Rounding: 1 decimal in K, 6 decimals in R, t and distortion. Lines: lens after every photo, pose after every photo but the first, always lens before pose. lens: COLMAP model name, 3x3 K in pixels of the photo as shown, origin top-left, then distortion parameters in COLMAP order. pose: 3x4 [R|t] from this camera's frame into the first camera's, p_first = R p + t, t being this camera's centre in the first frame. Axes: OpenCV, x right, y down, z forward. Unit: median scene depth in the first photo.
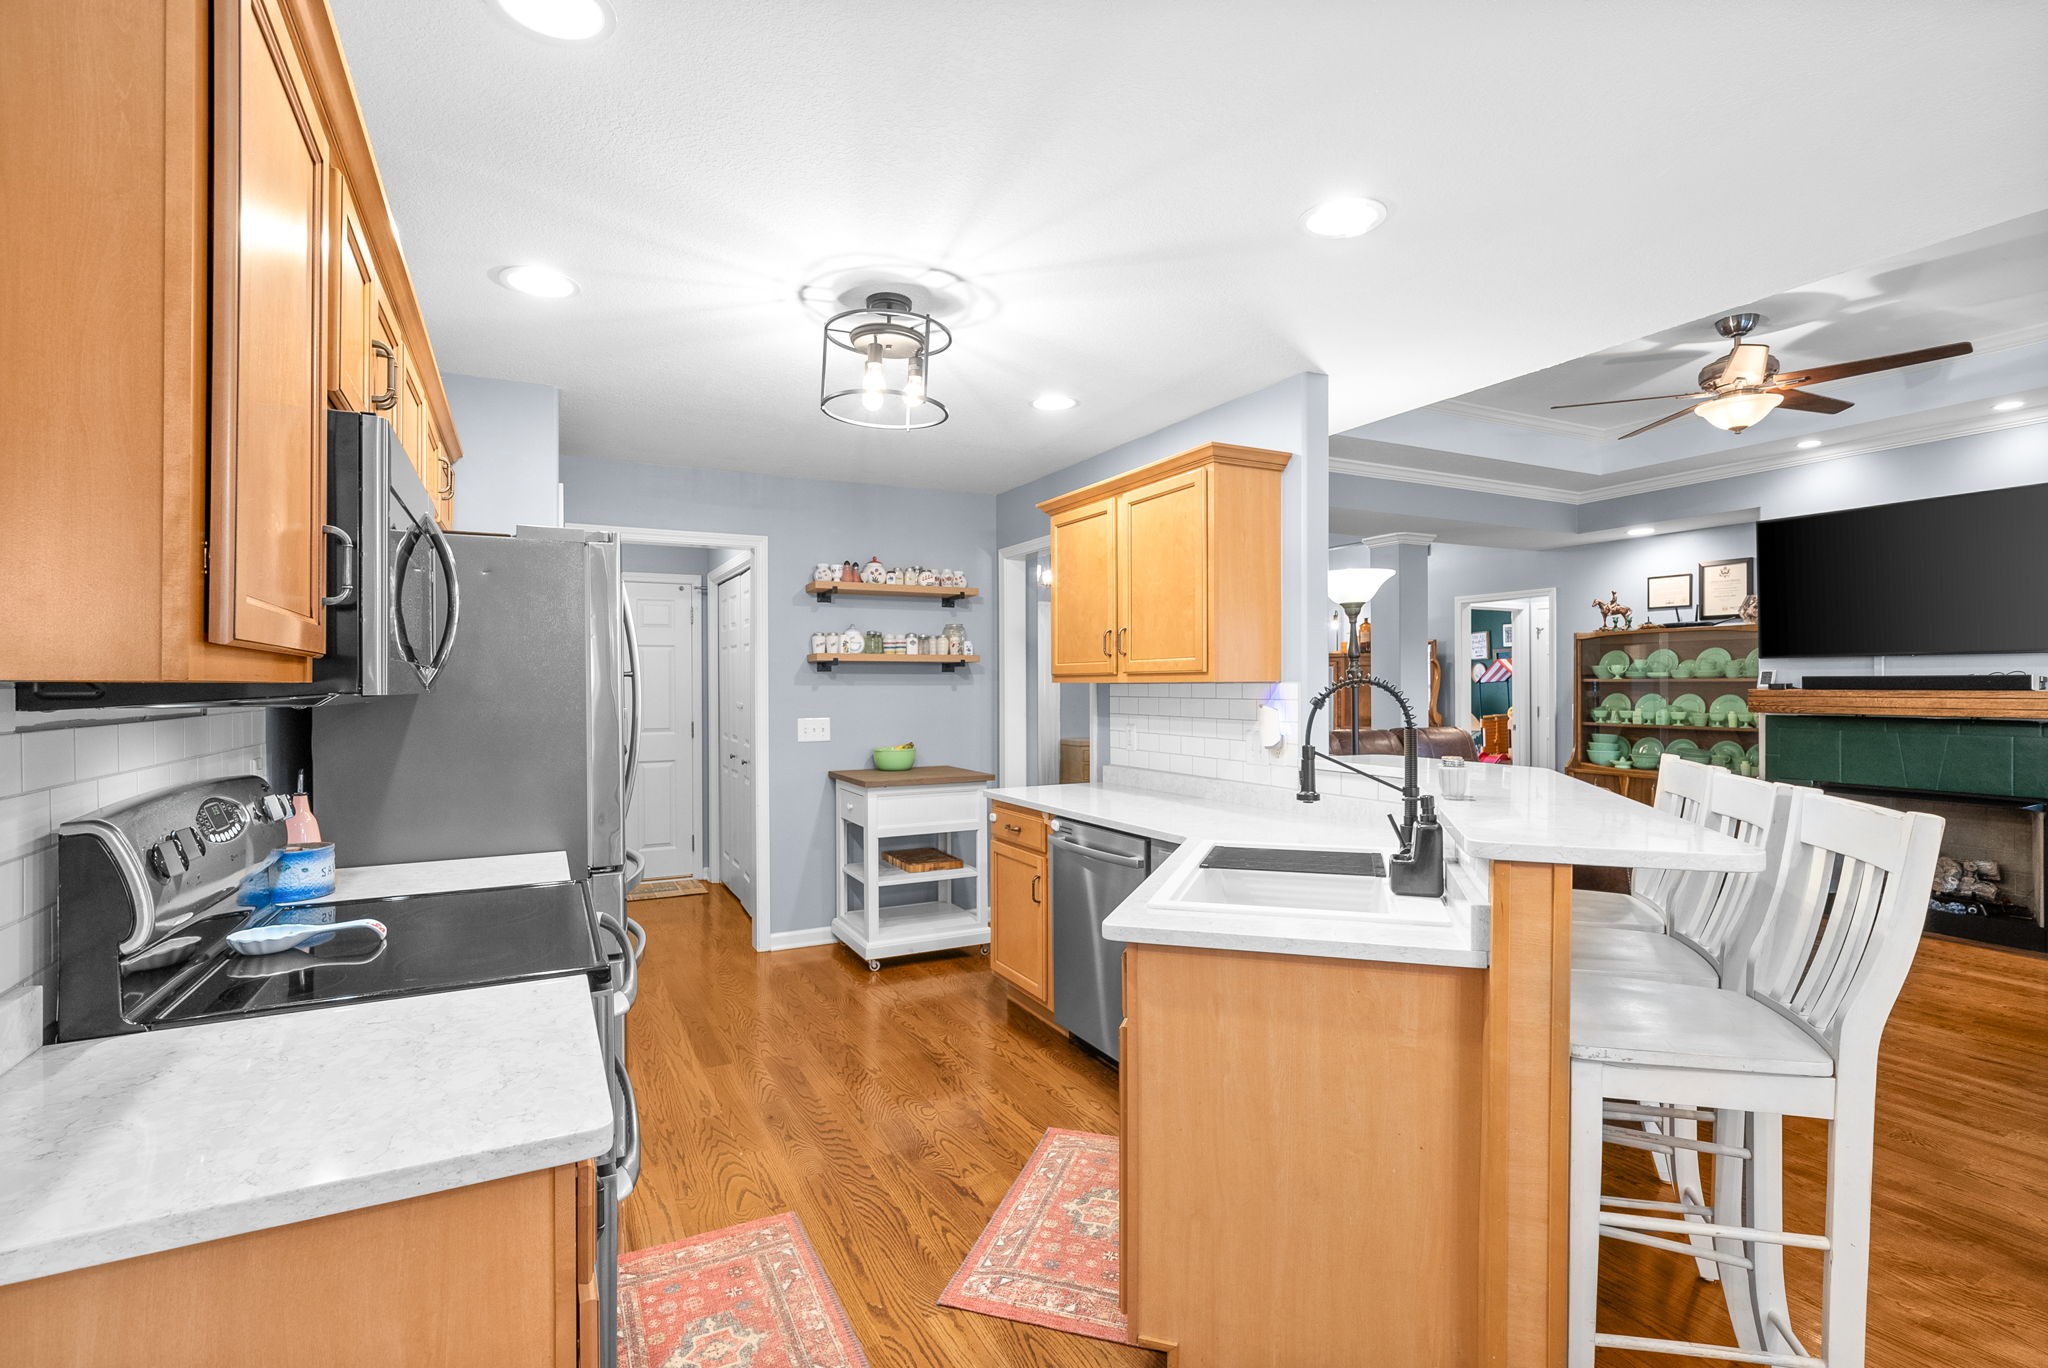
lens RADIAL K [[947.4, 0, 1032.4], [0, 947.4, 679.8], [0, 0, 1]] dist [0.003118, 0.001832]
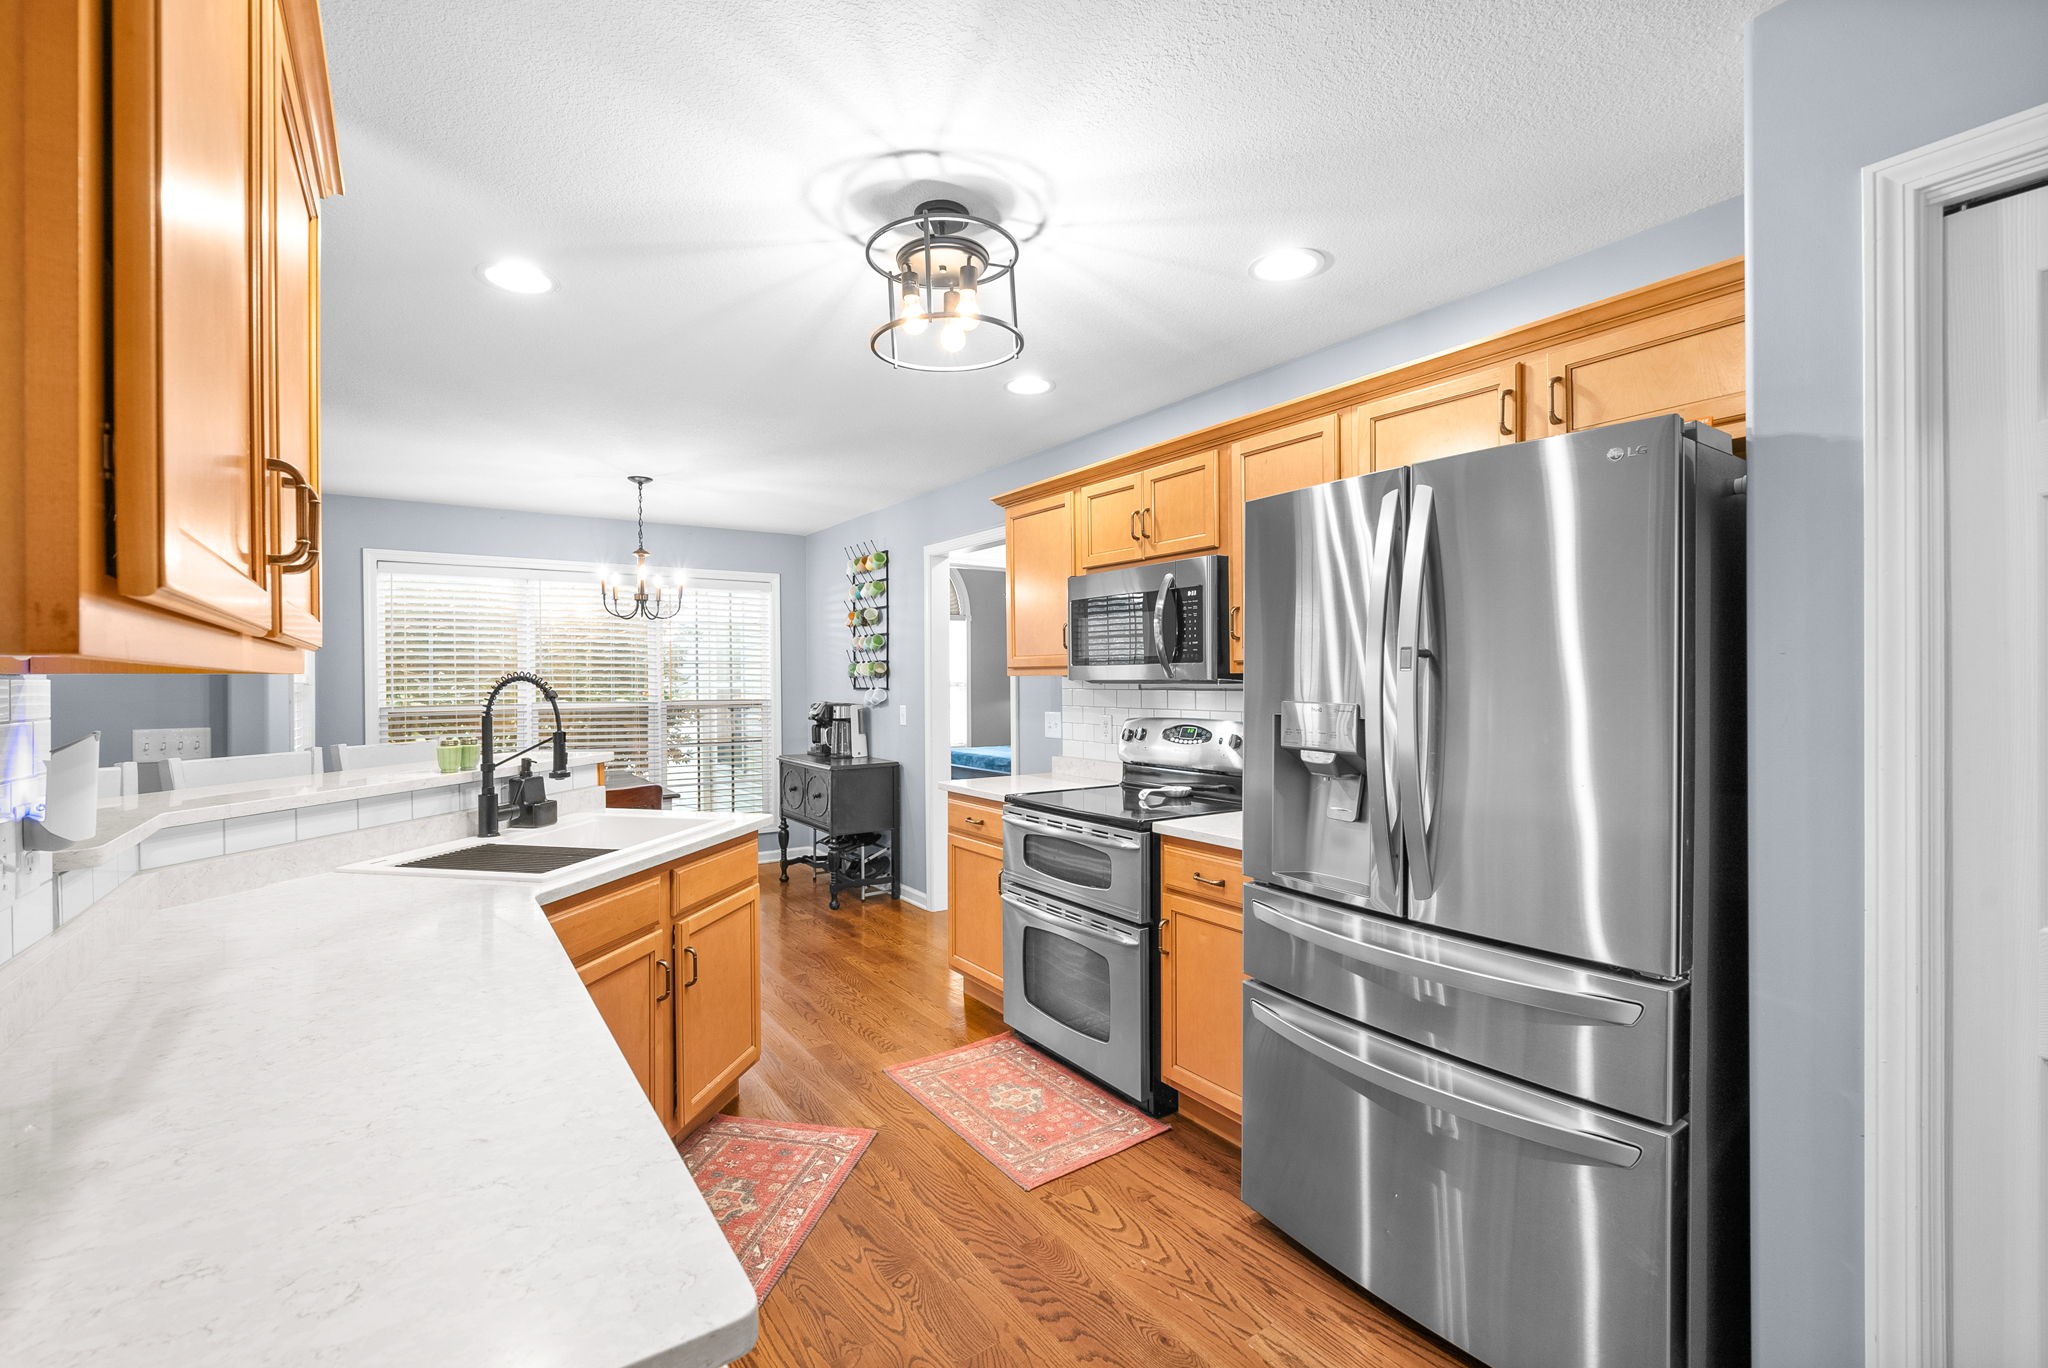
lens RADIAL K [[886.3, 0, 1026.6], [0, 886.3, 677.7], [0, 0, 1]] dist [0.000054, -0.001864]
pose [[-0.991923, 0.009153, -0.126515, -0.058051], [0.009736, 0.999945, -0.003994, 0.004653], [0.126471, -0.005193, -0.991957, 0.841636]]
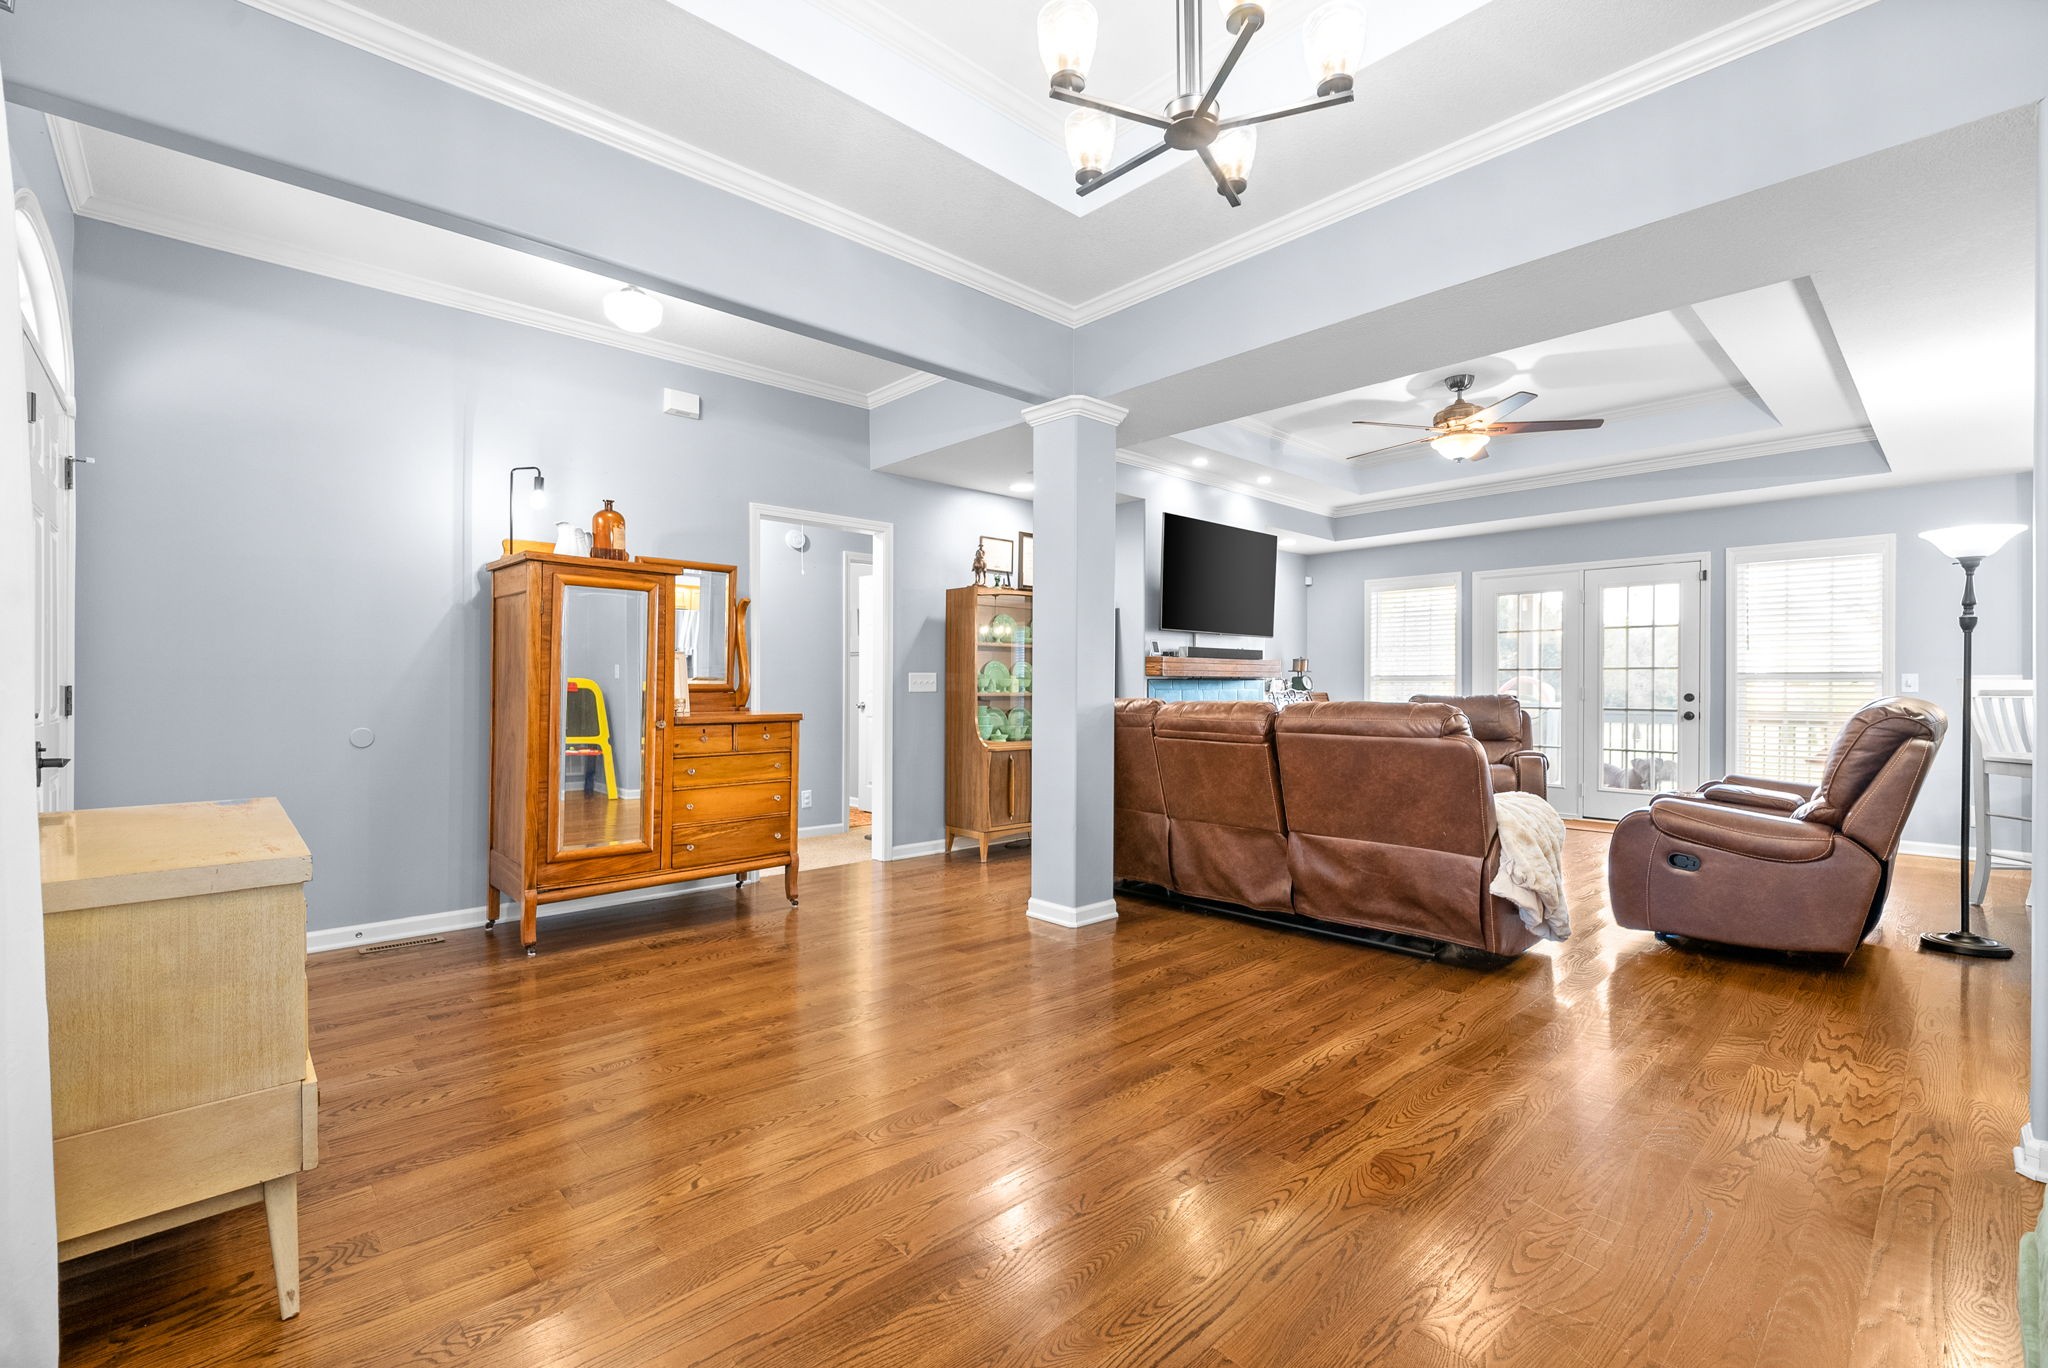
lens RADIAL K [[886.3, 0, 1018.1], [0, 886.3, 679.9], [0, 0, 1]] dist [0.000054, -0.001864]
pose [[-0.257901, 0.007220, 0.966144, -0.243562], [-0.006469, 0.999937, -0.009199, 0.051724], [-0.966150, -0.008623, -0.257838, 1.499661]]
